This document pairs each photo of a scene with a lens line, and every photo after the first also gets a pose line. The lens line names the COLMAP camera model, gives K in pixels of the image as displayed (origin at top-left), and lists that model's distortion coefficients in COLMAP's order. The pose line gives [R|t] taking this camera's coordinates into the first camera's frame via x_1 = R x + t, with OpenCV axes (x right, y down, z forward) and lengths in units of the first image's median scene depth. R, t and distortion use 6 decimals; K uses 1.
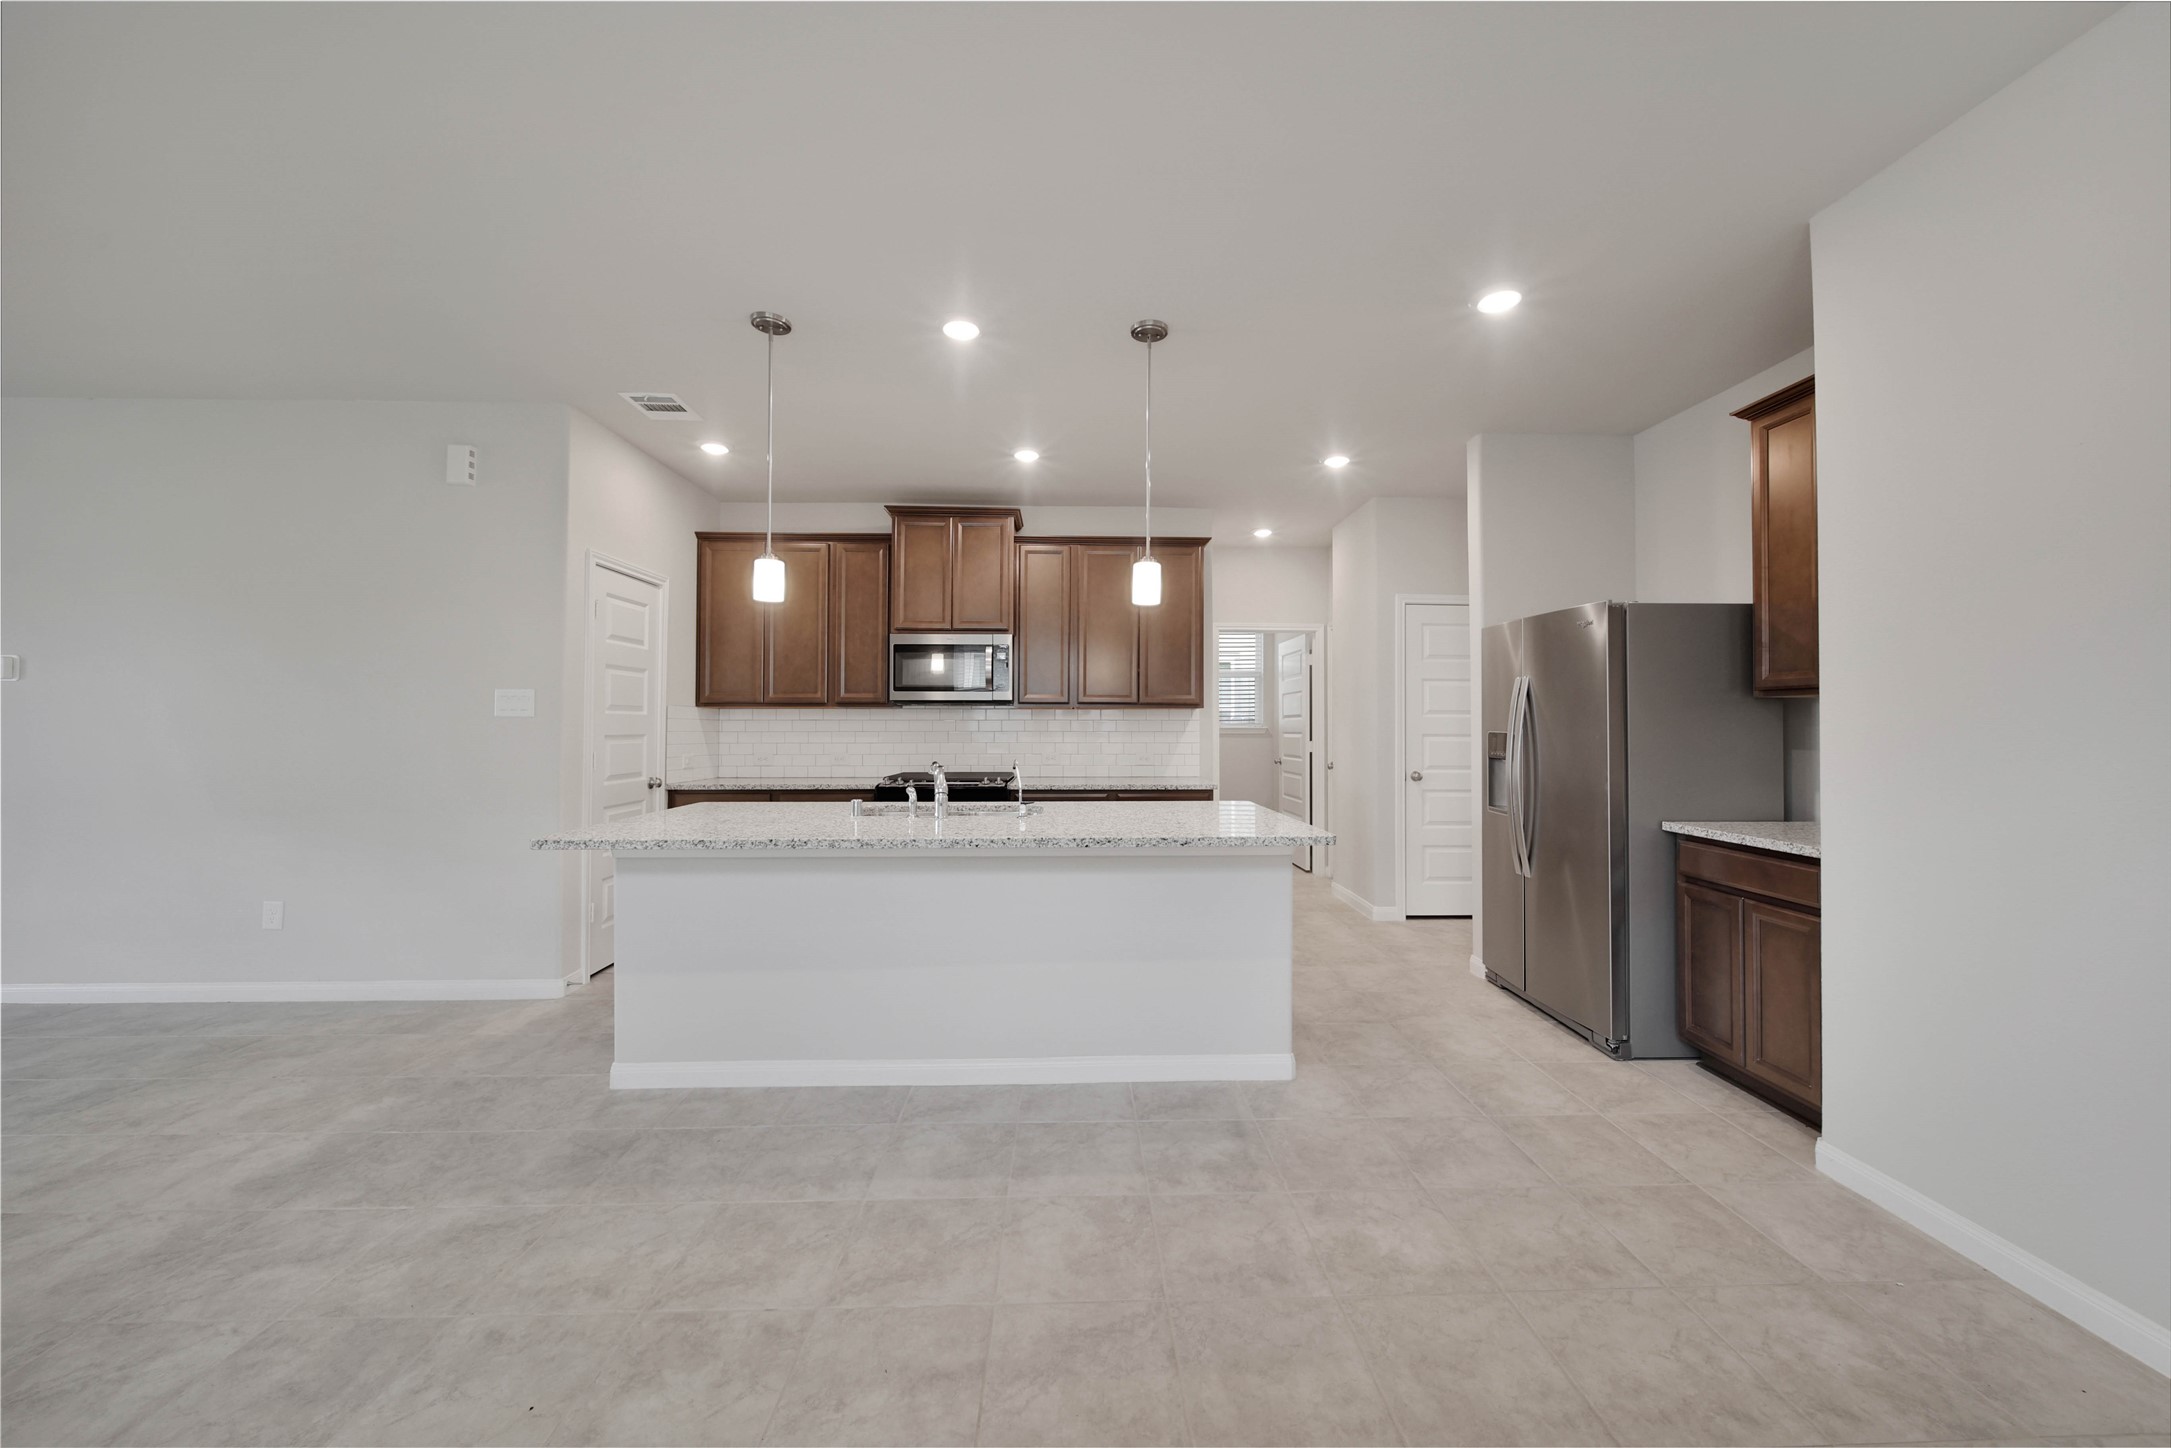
lens RADIAL K [[761.2, 0, 1085.7], [0, 761.2, 714.7], [0, 0, 1]] dist [-0.001243, -0.001237]
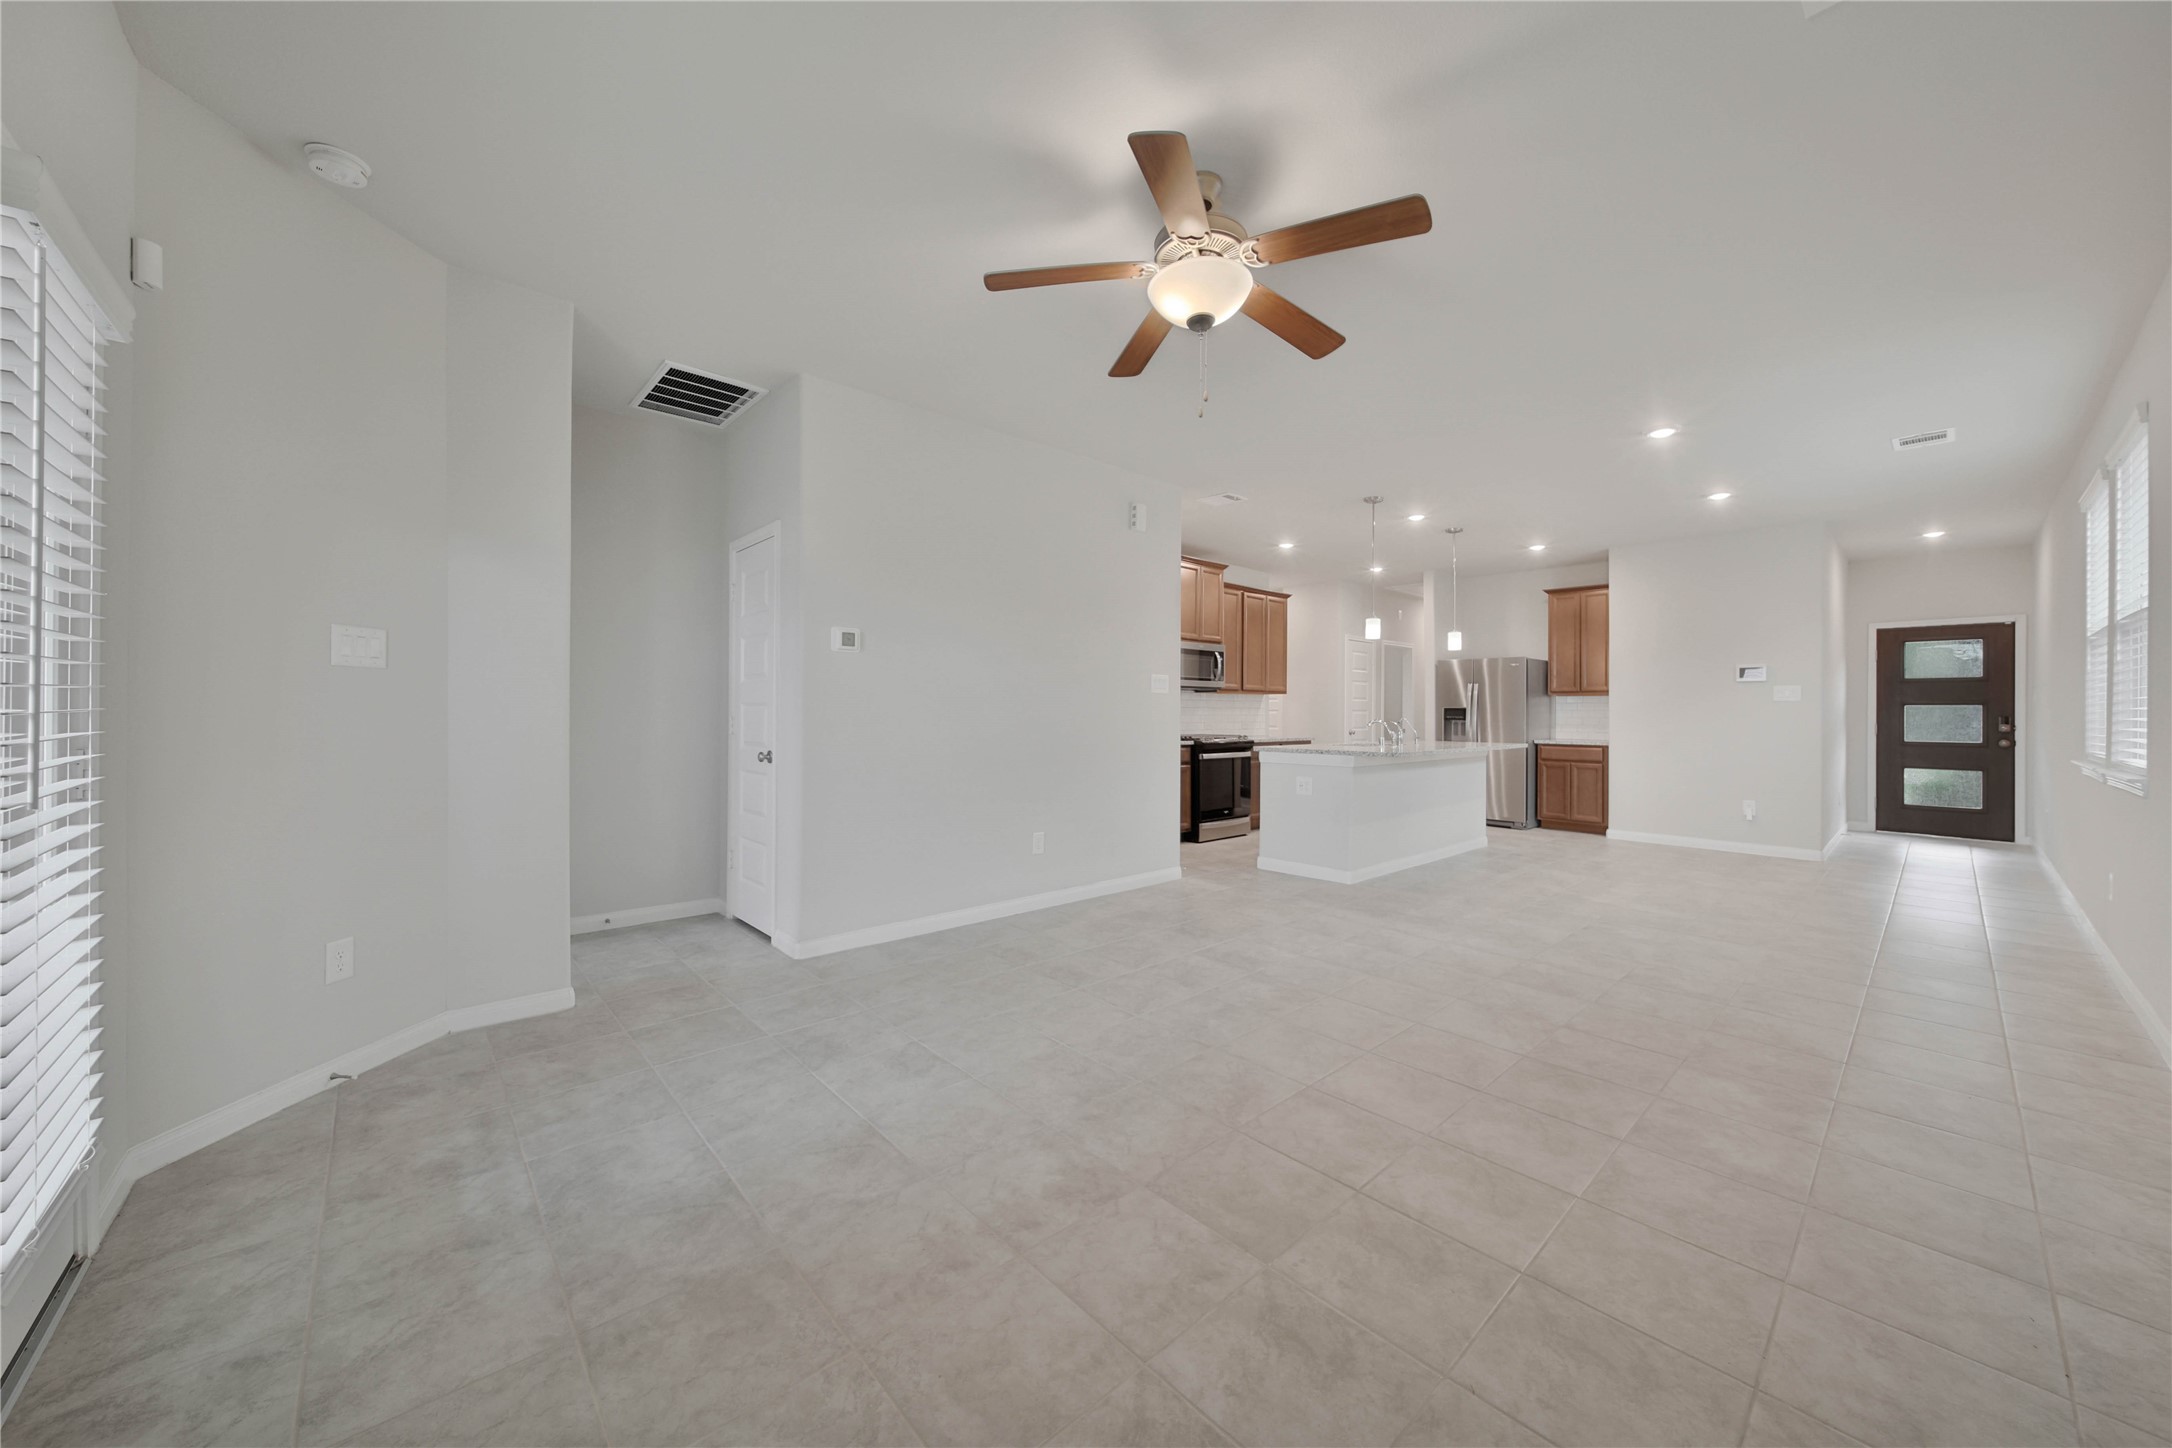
lens RADIAL K [[774.1, 0, 1091.1], [0, 774.1, 713.9], [0, 0, 1]] dist [-0.002316, -0.001539]
pose [[0.757009, -0.000856, 0.653404, -2.274389], [-0.011168, 0.999836, 0.014248, 0.026781], [-0.653309, -0.018084, 0.756875, -0.050246]]
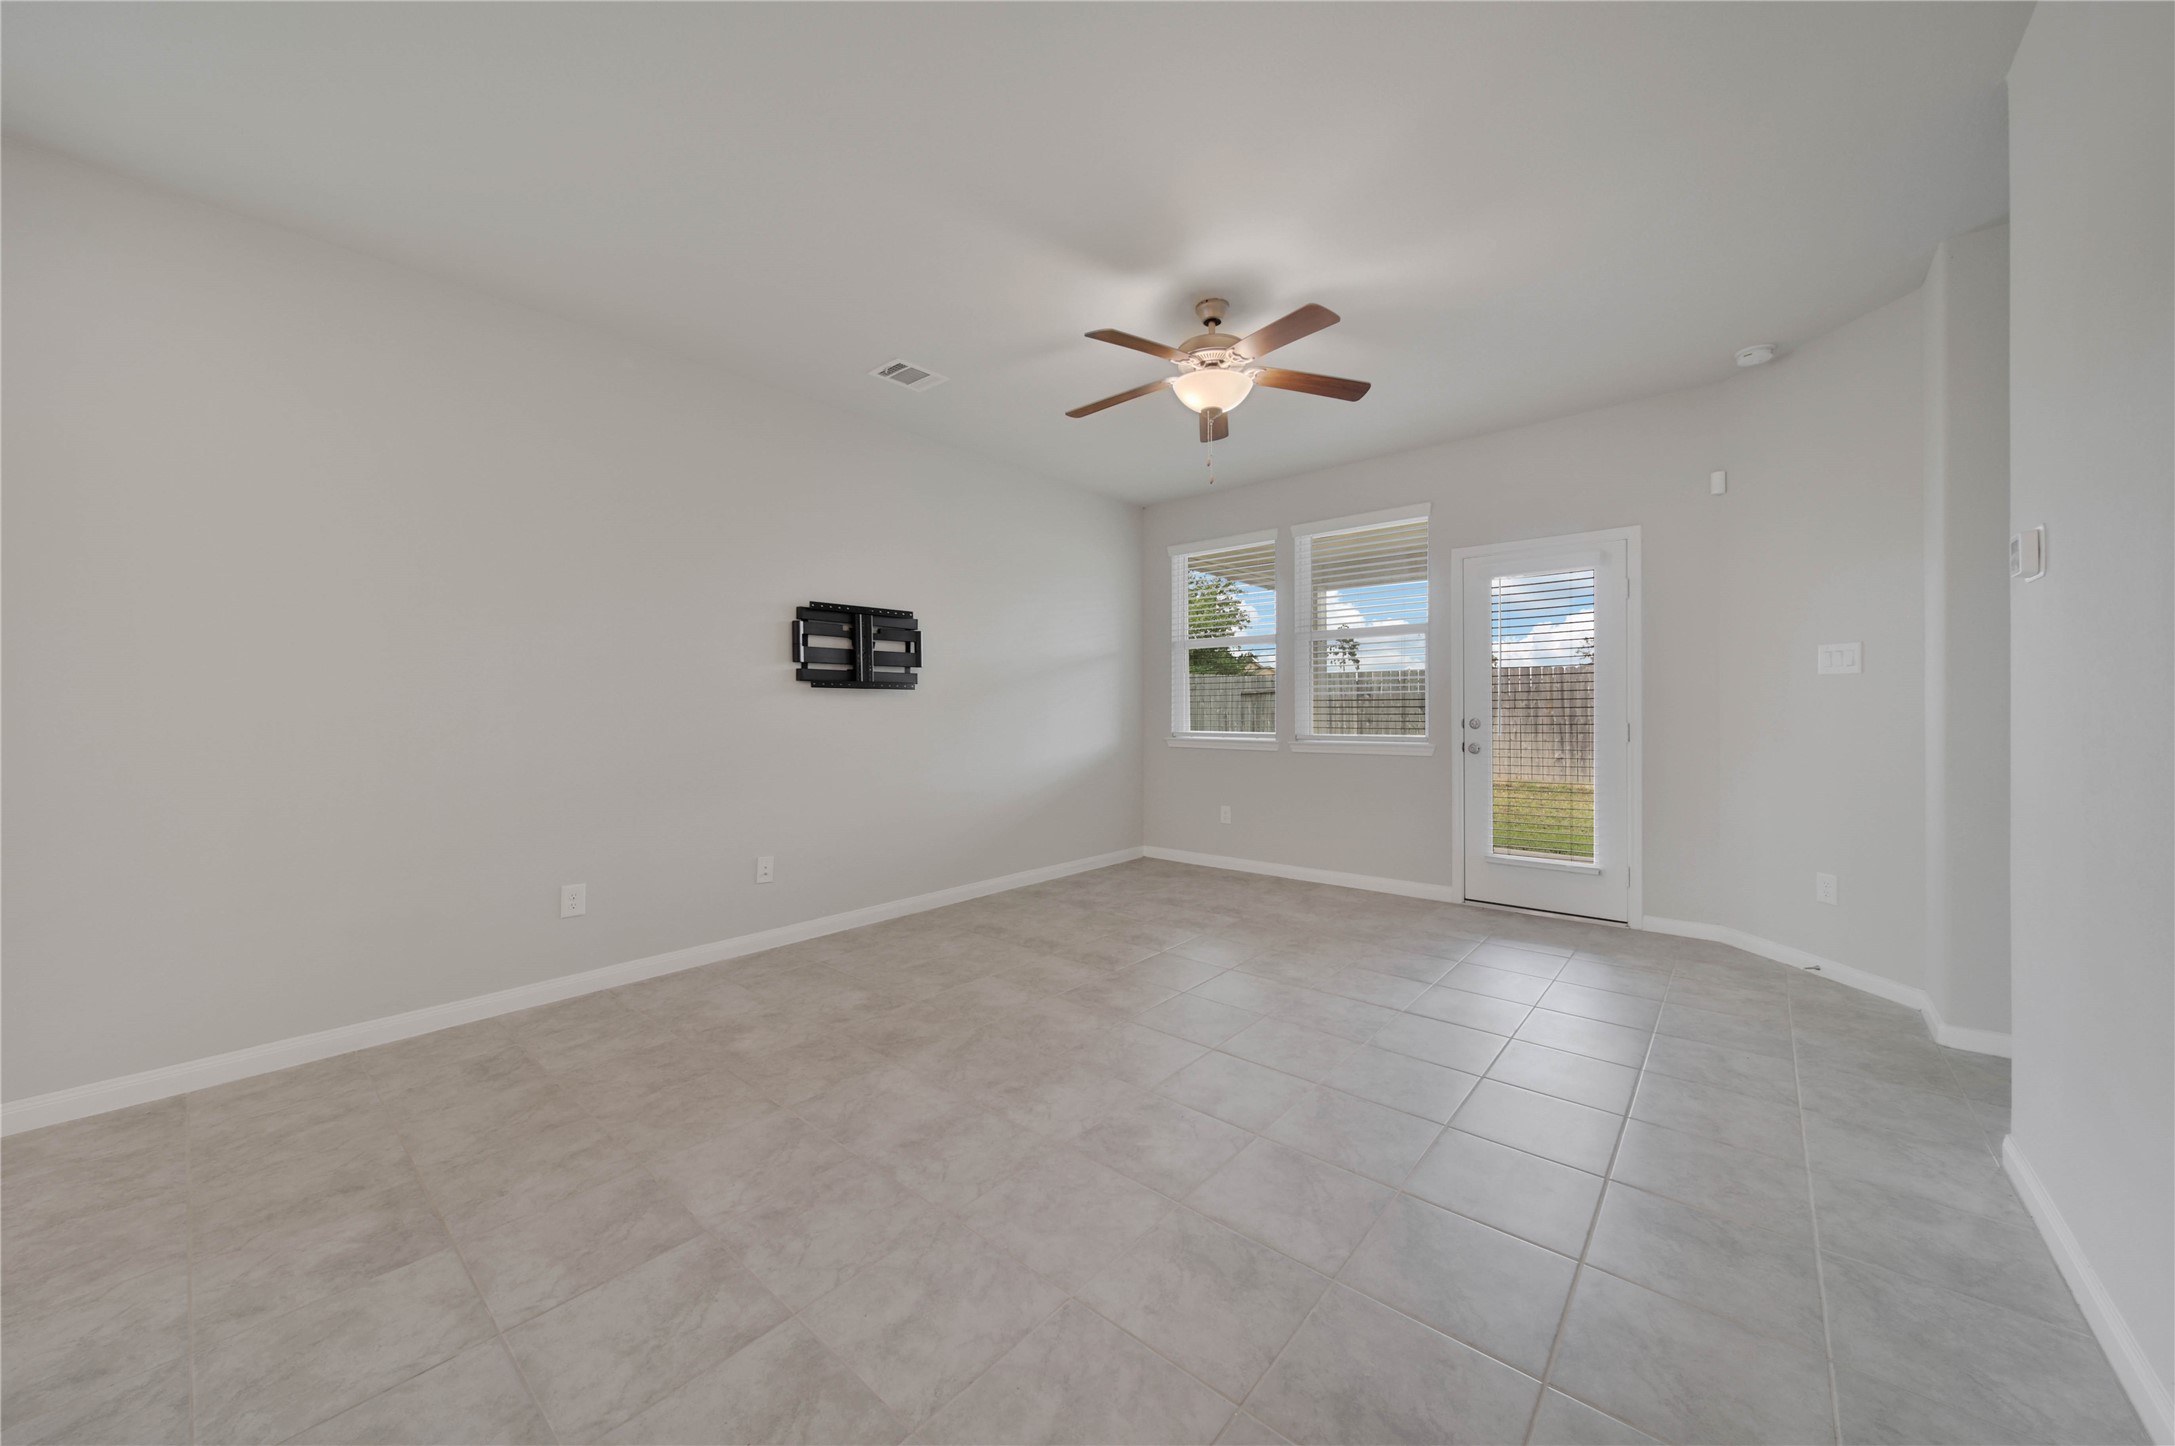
lens RADIAL K [[775.2, 0, 1087.1], [0, 775.2, 705.4], [0, 0, 1]] dist [-0.002316, -0.001539]
pose [[-0.672900, -0.004787, -0.739718, -0.765506], [0.009138, 0.999849, -0.014783, 0.051251], [0.739677, -0.016707, -0.672755, 1.070737]]
